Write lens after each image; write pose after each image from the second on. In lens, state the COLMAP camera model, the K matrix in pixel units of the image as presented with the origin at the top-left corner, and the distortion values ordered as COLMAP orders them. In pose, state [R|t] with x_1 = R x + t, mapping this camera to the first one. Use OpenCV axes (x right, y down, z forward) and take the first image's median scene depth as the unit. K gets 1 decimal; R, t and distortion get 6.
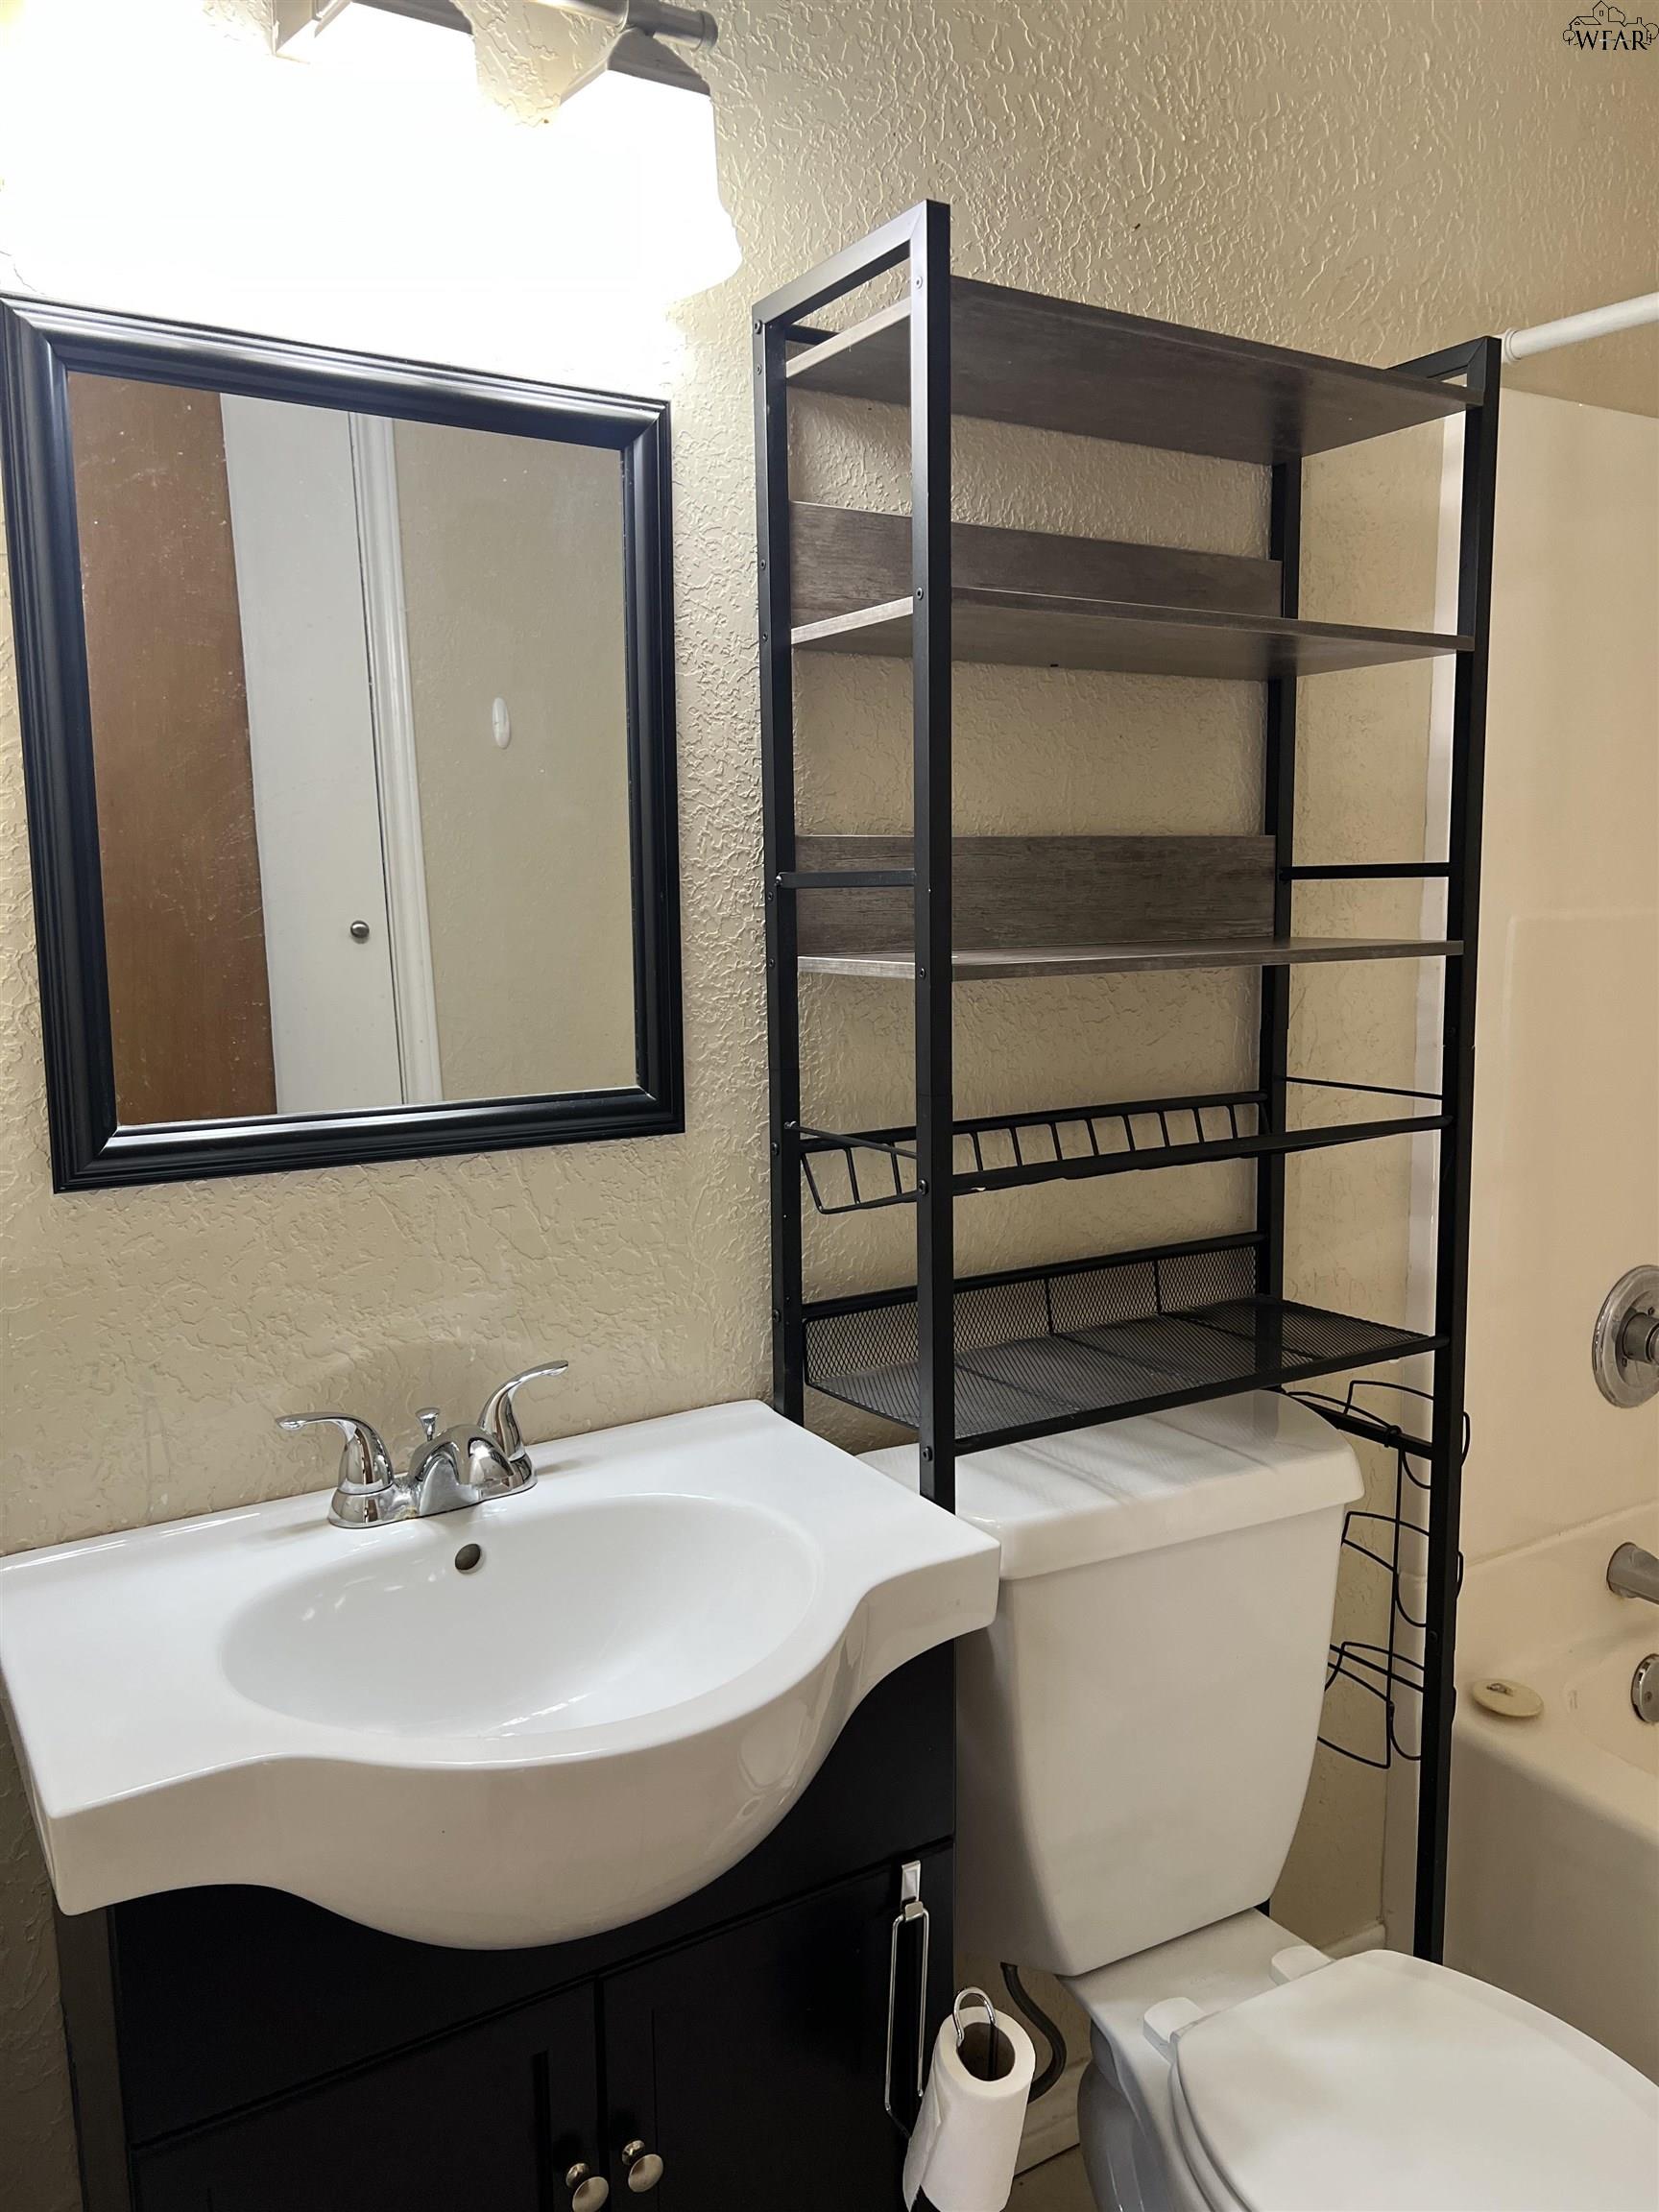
lens RADIAL K [[1669.6, 0, 820.7], [0, 1669.6, 1113.9], [0, 0, 1]] dist [0.042602, -0.031442]
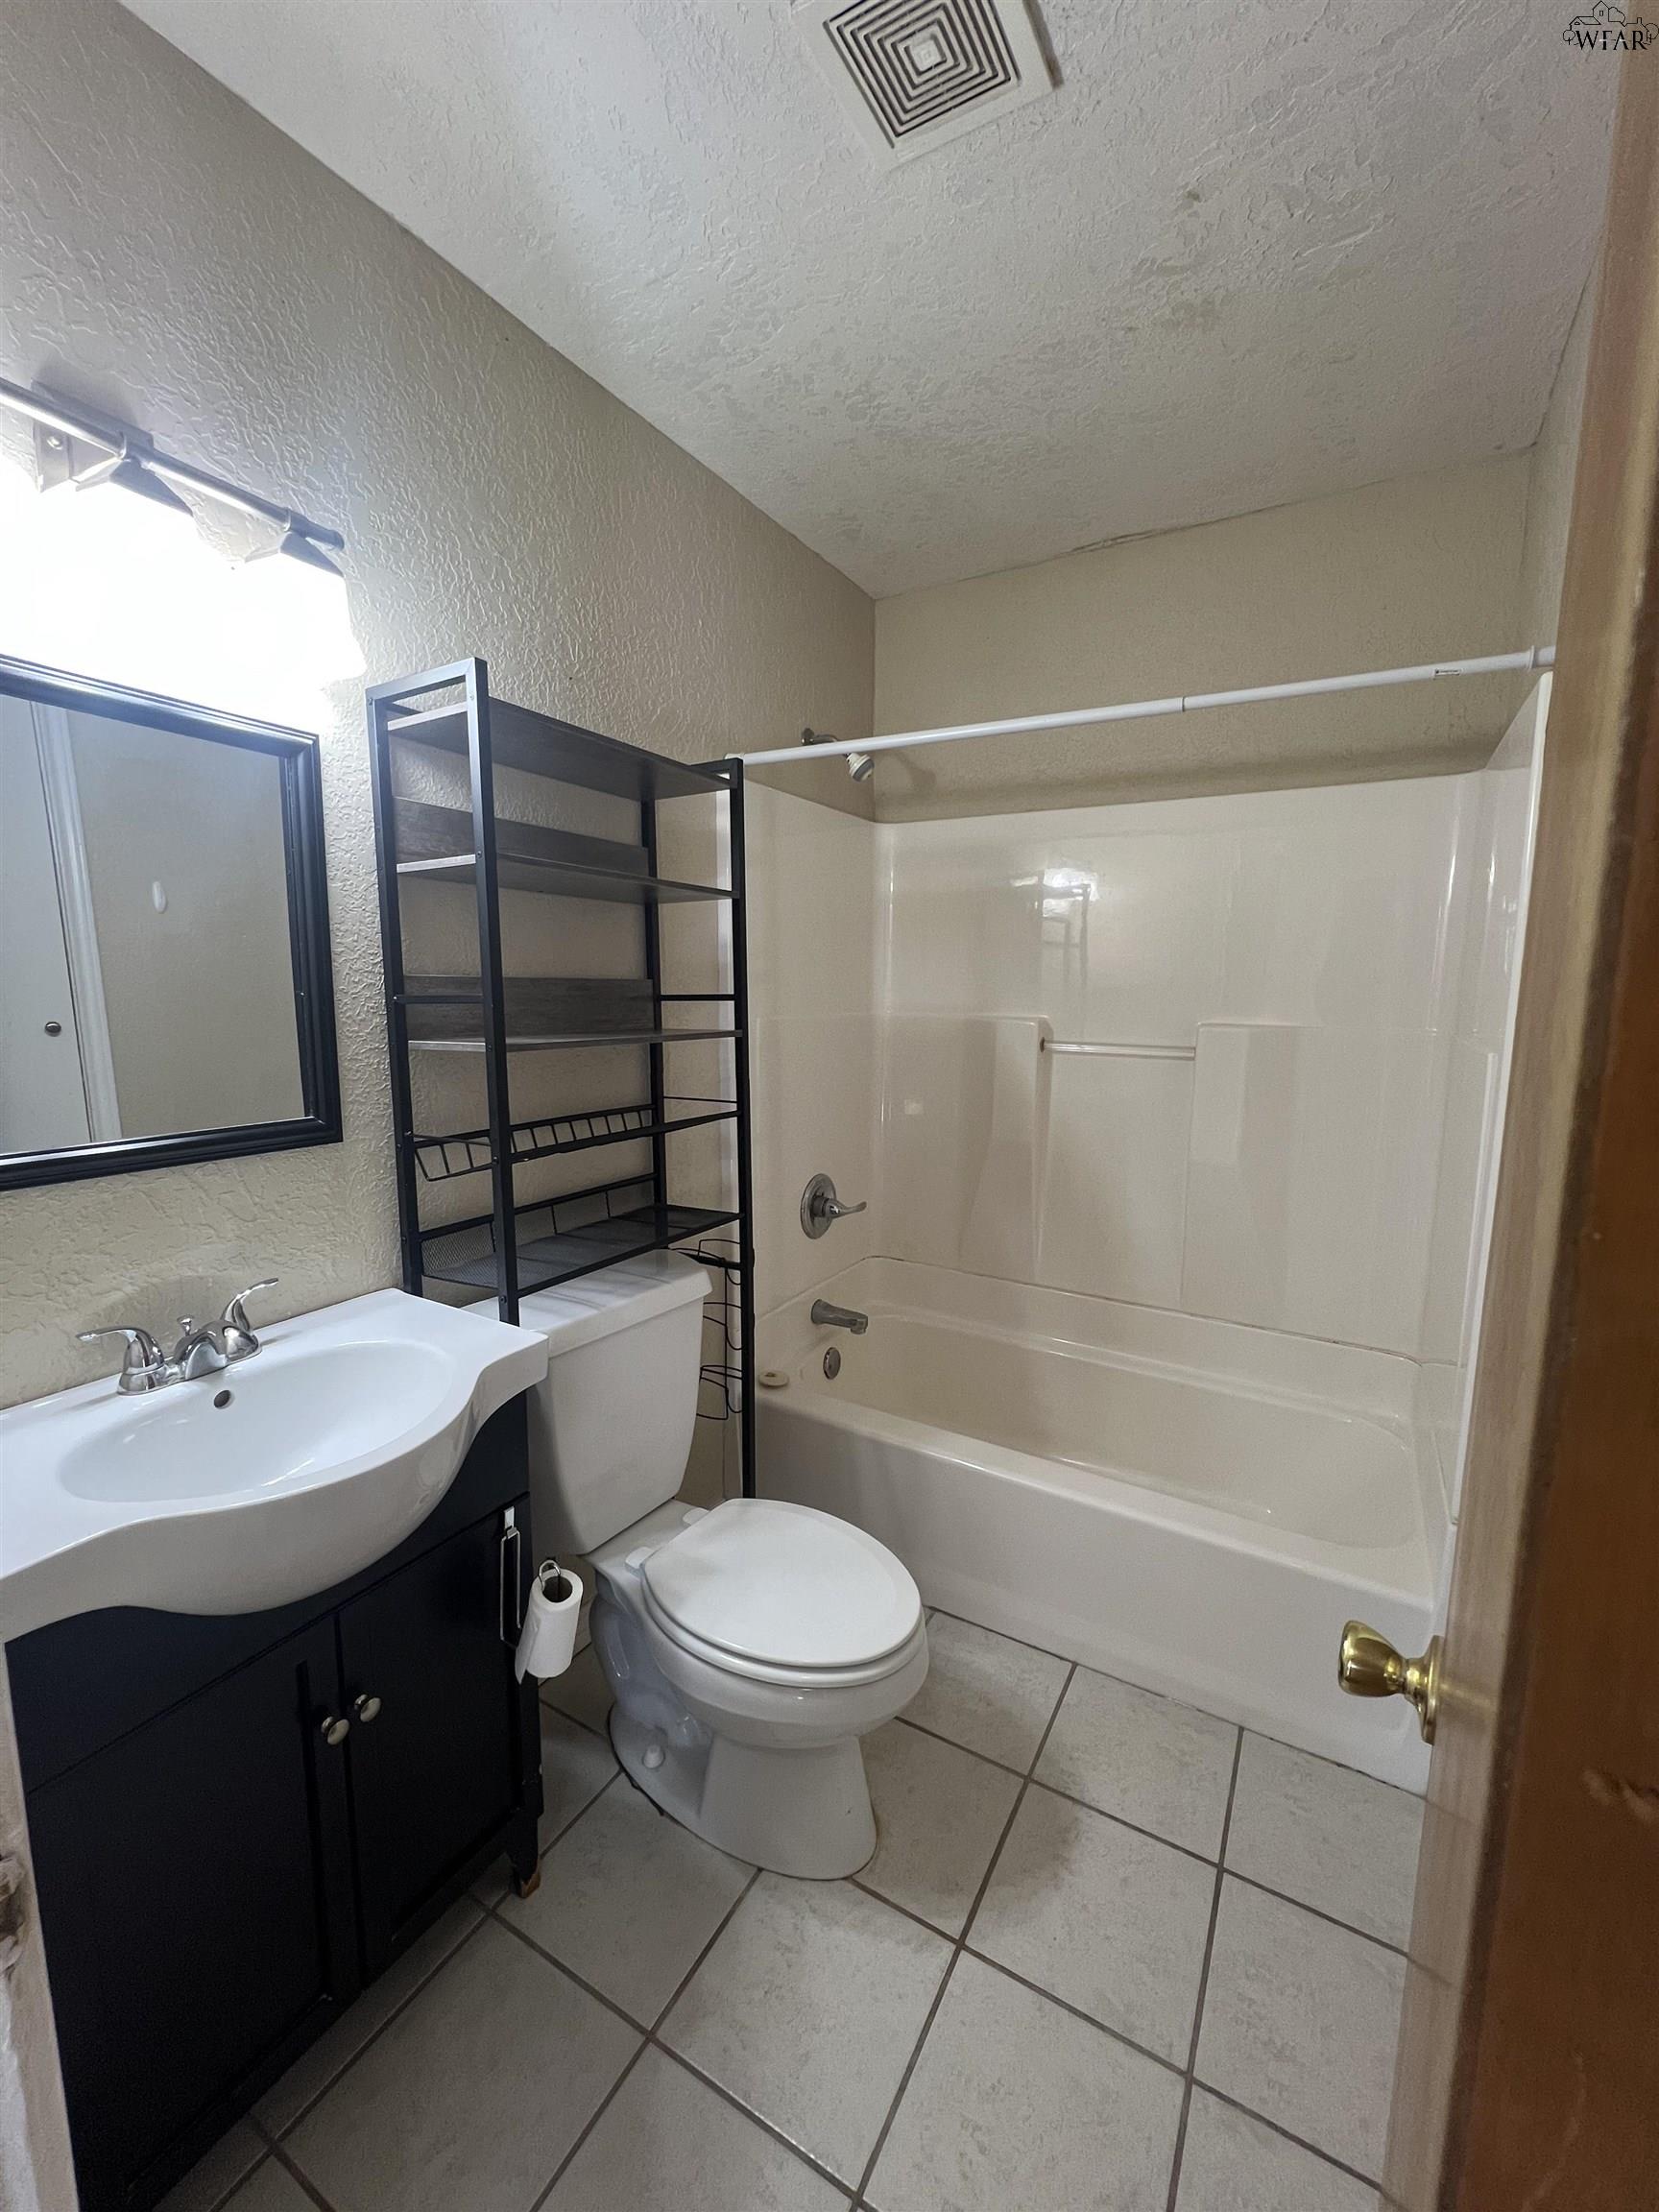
lens RADIAL K [[892.2, 0, 825.3], [0, 892.2, 1109.3], [0, 0, 1]] dist [-0.002223, 0.000276]
pose [[0.885191, -0.049500, 0.462588, -0.065550], [0.055878, 0.998438, -0.000086, 0.005953], [-0.461861, 0.025925, 0.886574, -0.076637]]
